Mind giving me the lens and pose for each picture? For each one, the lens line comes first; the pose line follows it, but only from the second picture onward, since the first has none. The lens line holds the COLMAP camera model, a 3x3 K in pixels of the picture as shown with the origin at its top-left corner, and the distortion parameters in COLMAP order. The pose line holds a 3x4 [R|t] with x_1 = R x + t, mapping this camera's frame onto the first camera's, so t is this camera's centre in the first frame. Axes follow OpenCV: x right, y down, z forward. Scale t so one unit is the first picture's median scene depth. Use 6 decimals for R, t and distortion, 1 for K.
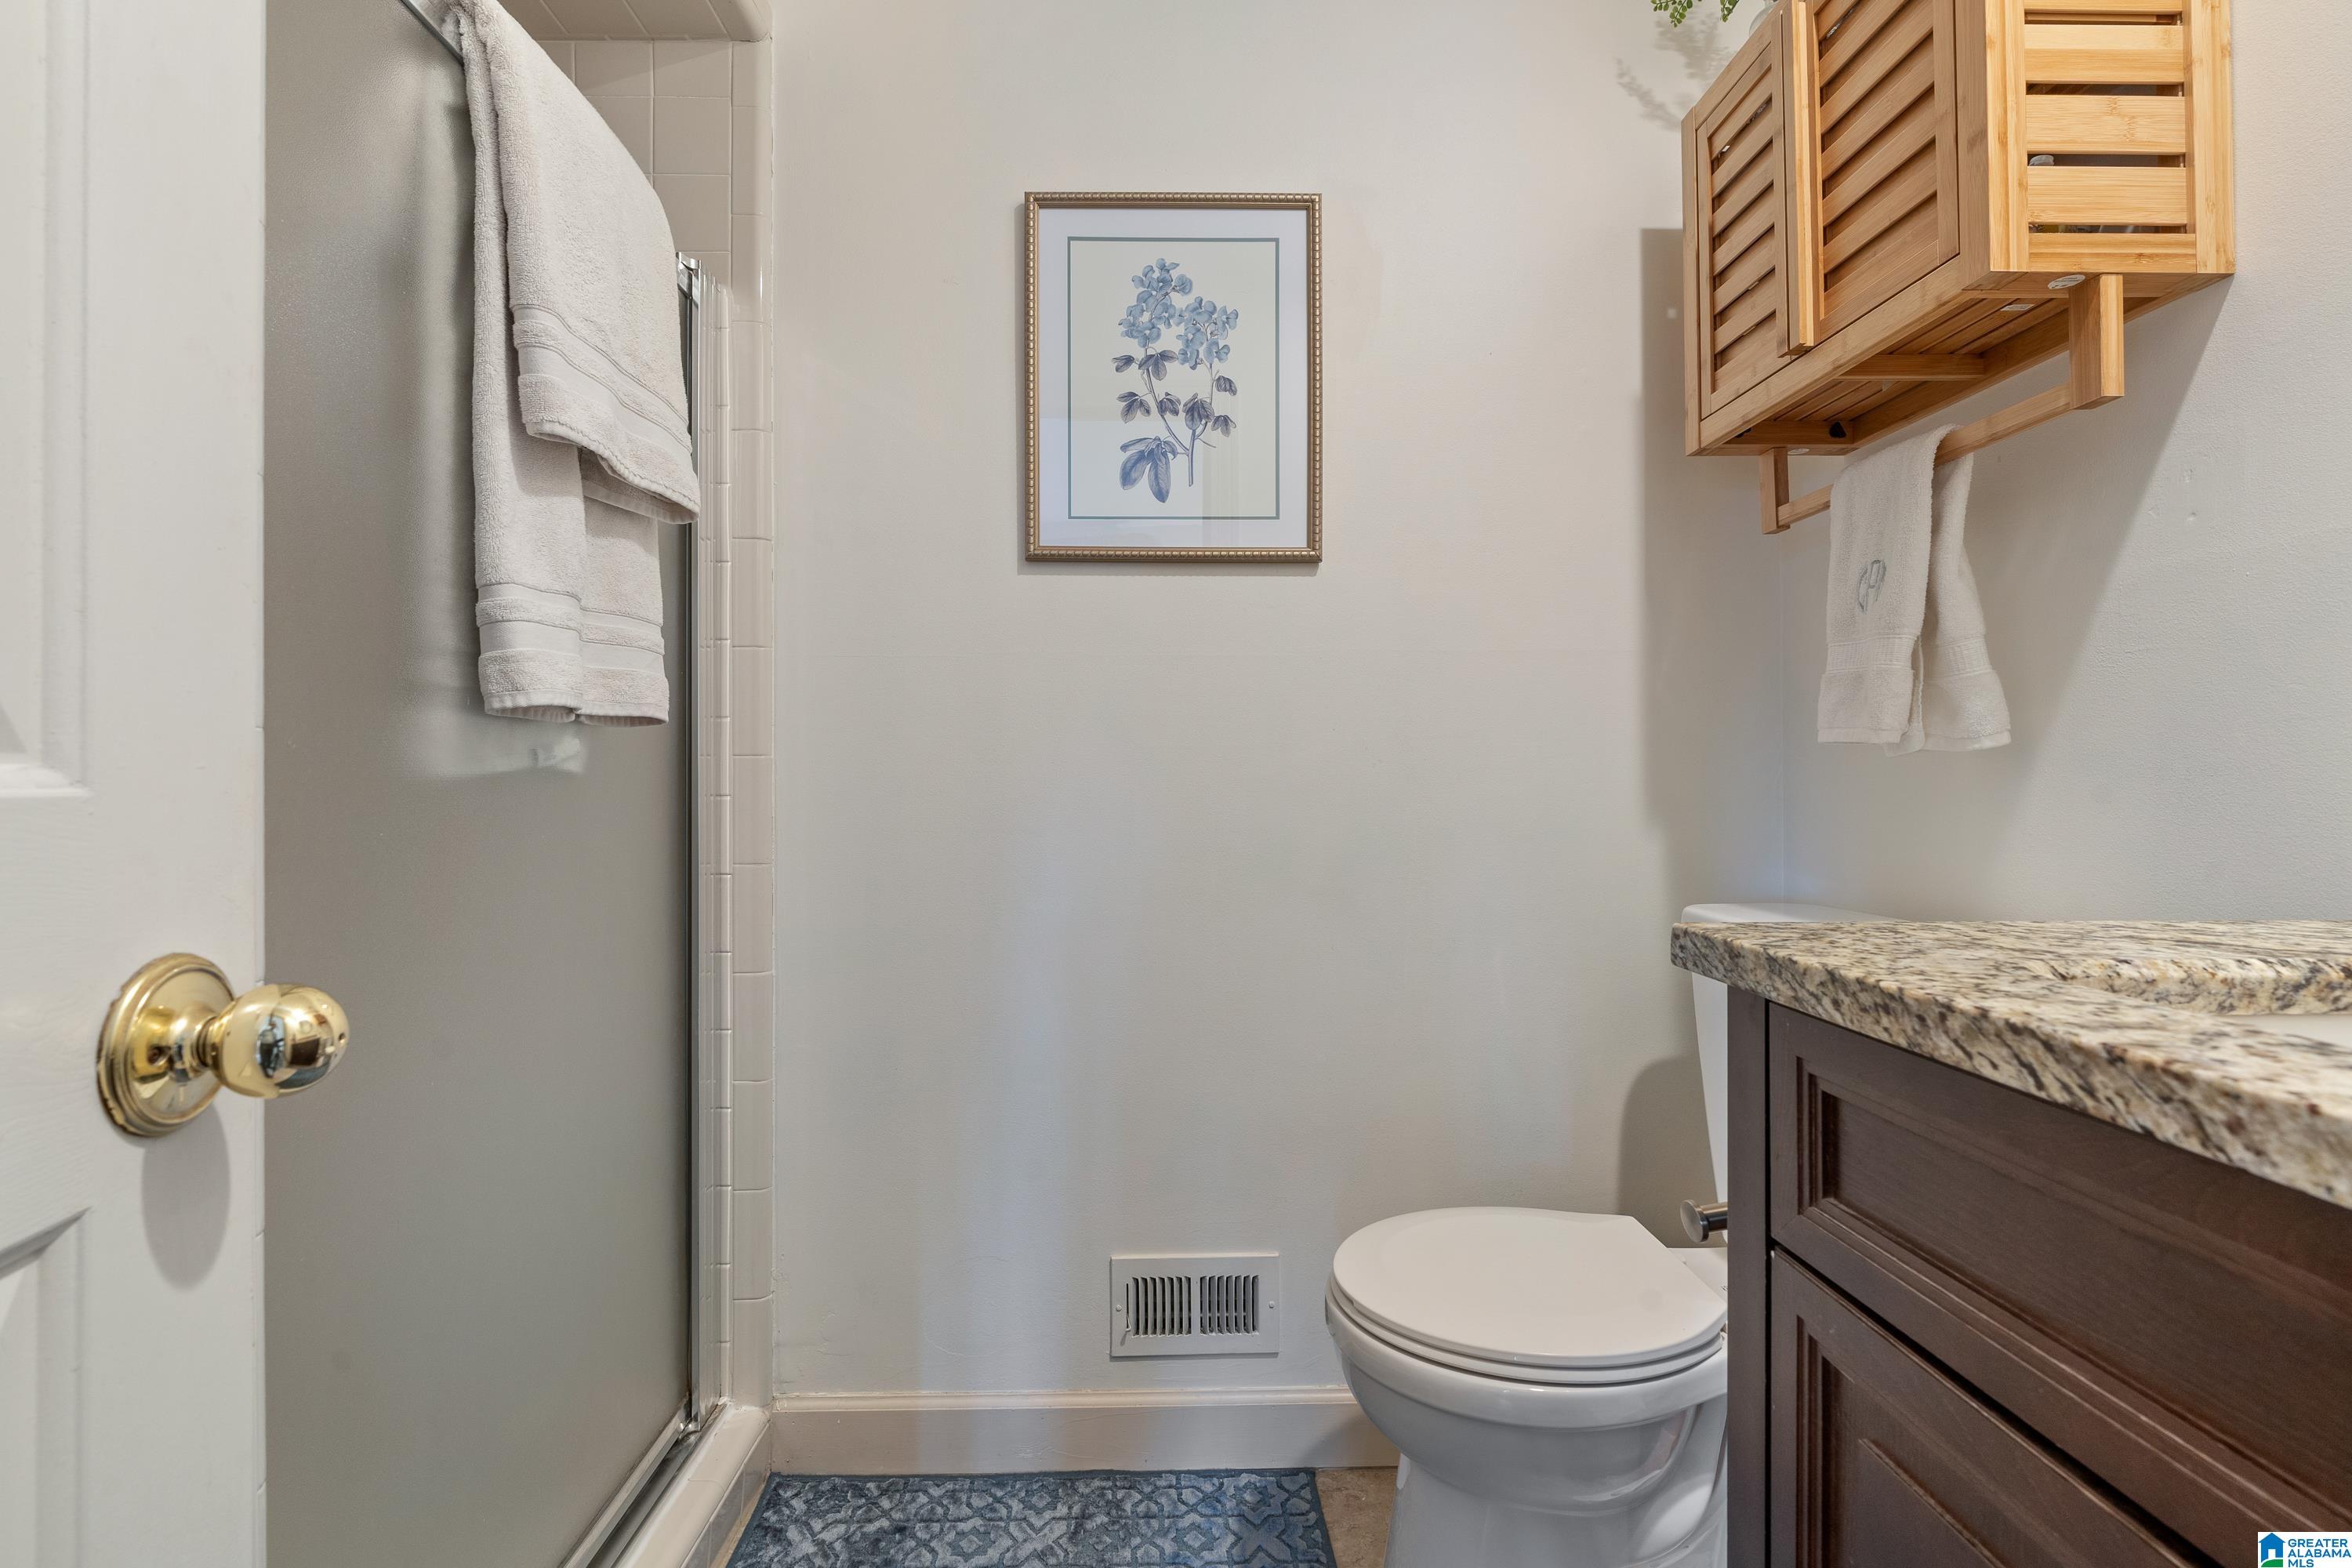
lens RADIAL K [[1058.3, 0, 1176.4], [0, 1058.3, 773.4], [0, 0, 1]] dist [-0.006167, 0.002961]
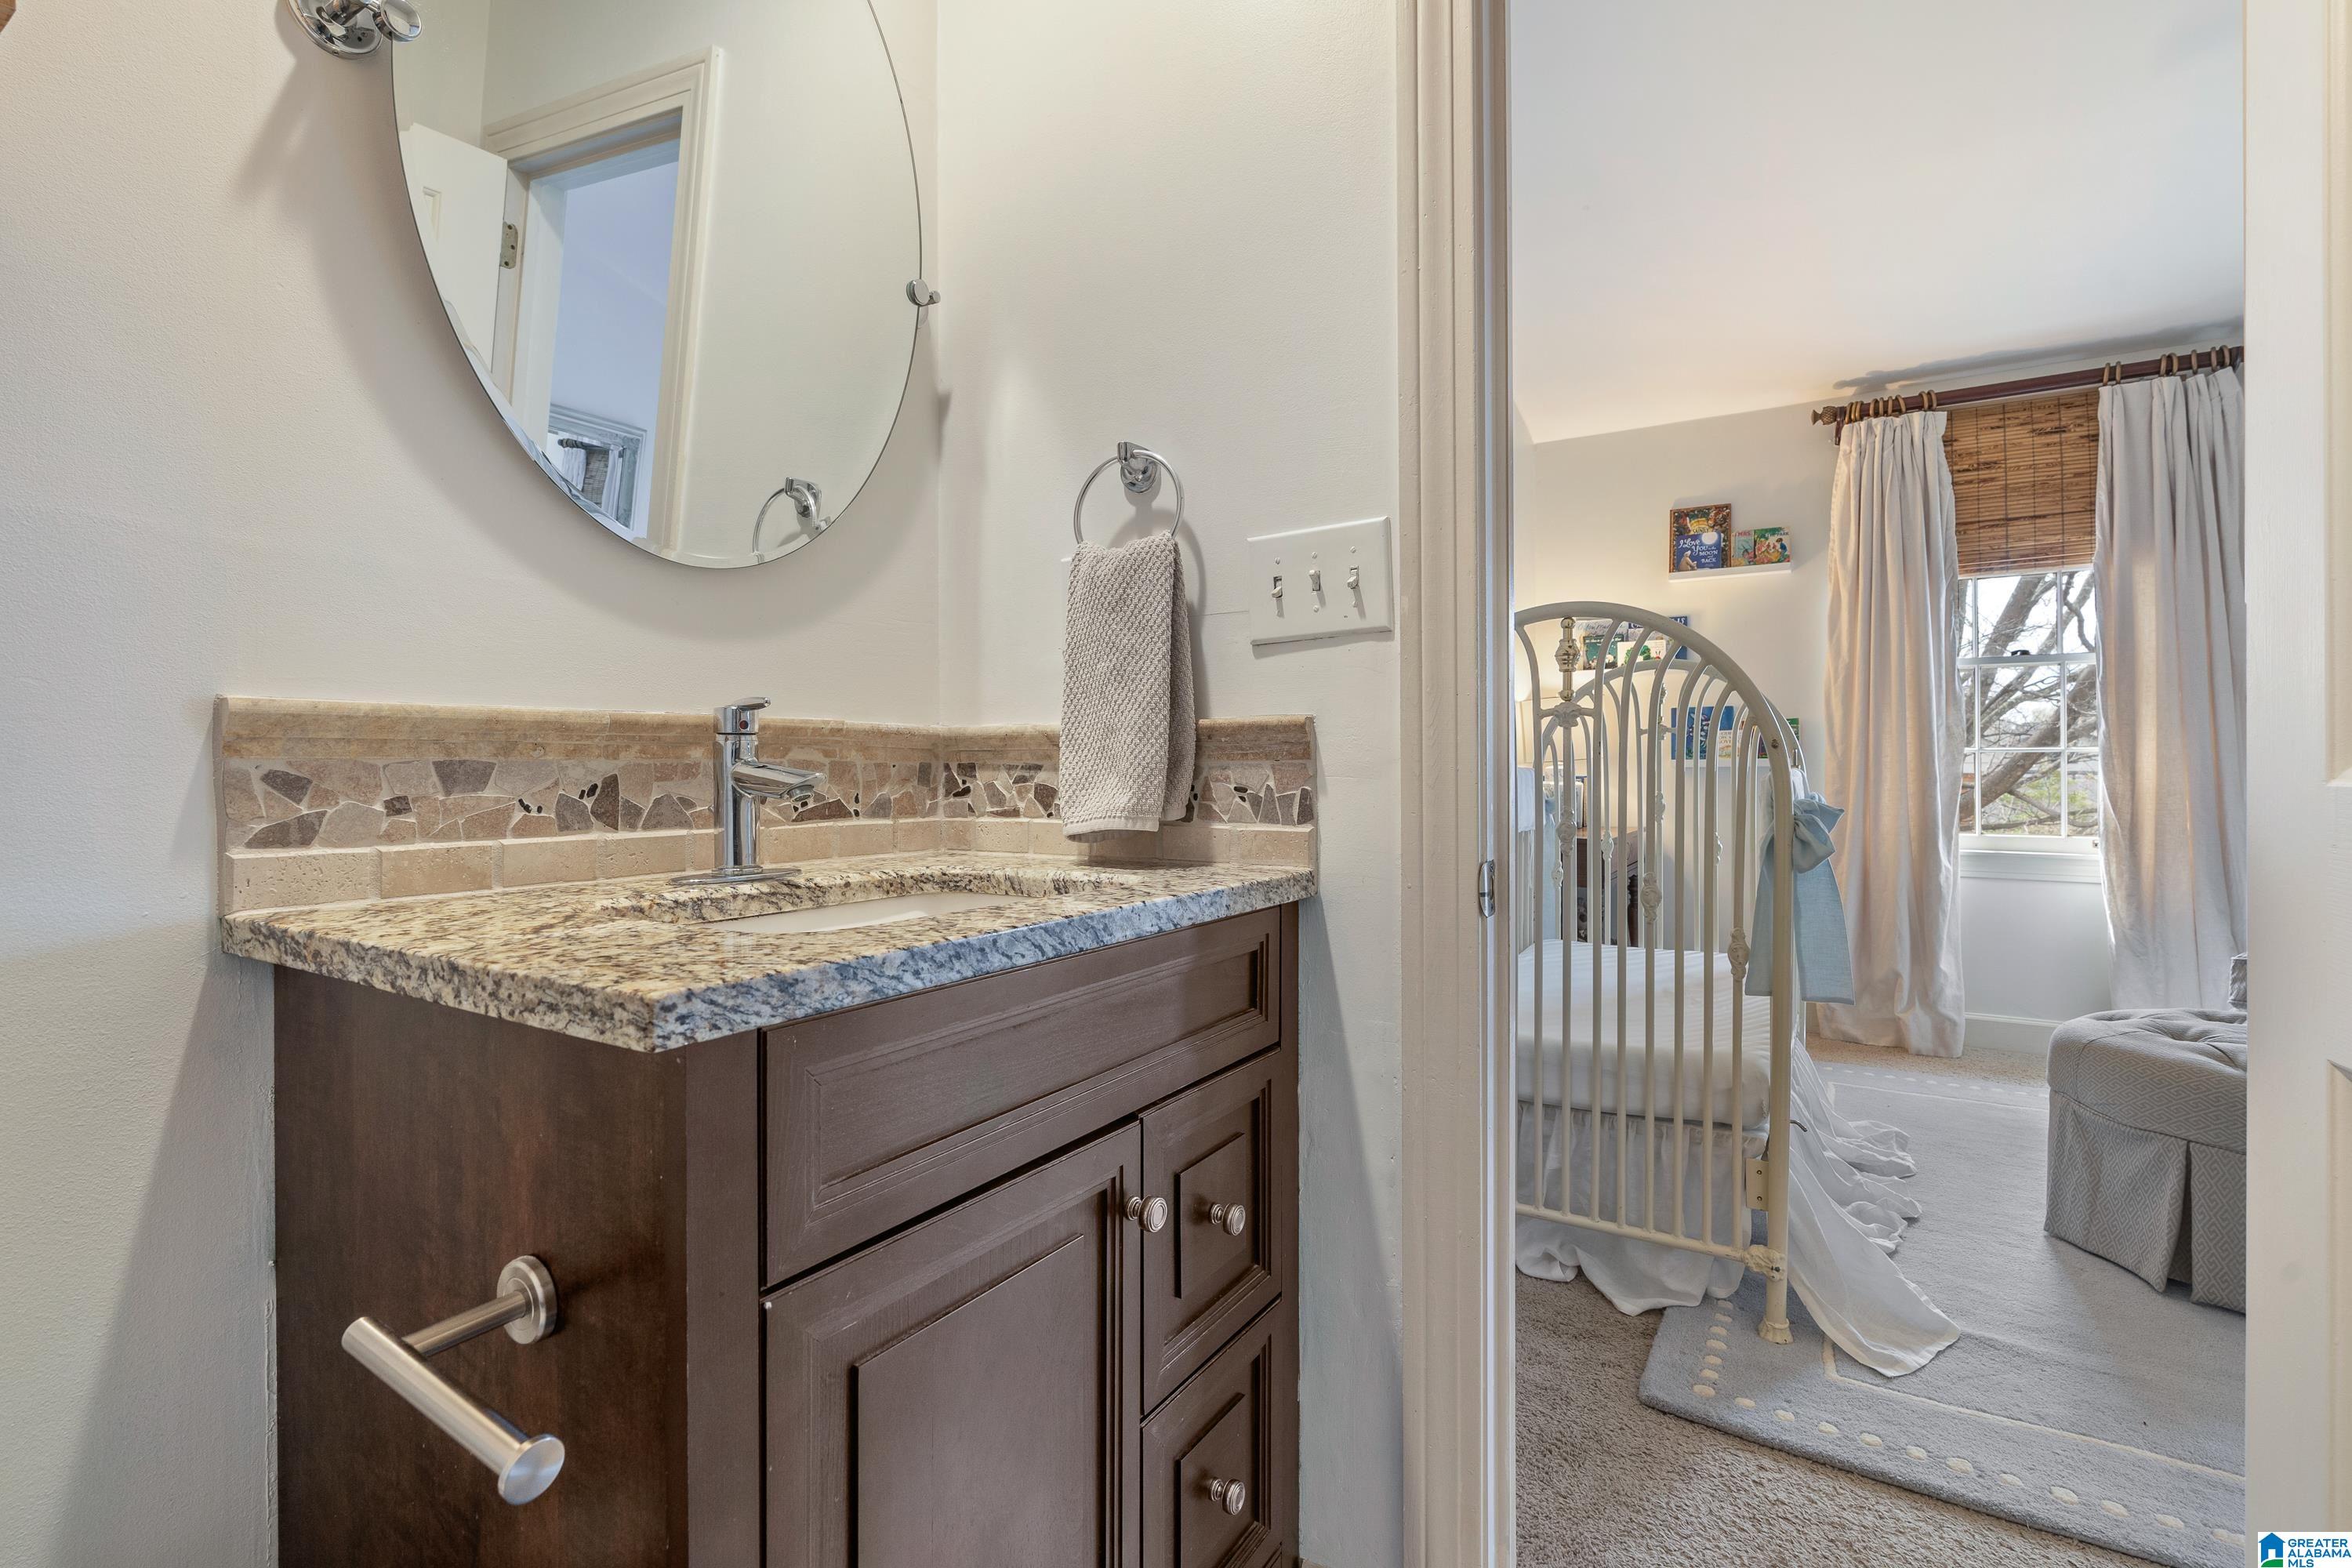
lens RADIAL K [[1058.3, 0, 1166.9], [0, 1058.3, 777.1], [0, 0, 1]] dist [-0.006167, 0.002961]
pose [[-0.843055, 0.006745, 0.537785, -0.287532], [0.003086, 0.999966, -0.007704, 0.001992], [-0.537818, -0.004835, -0.843047, 1.957292]]
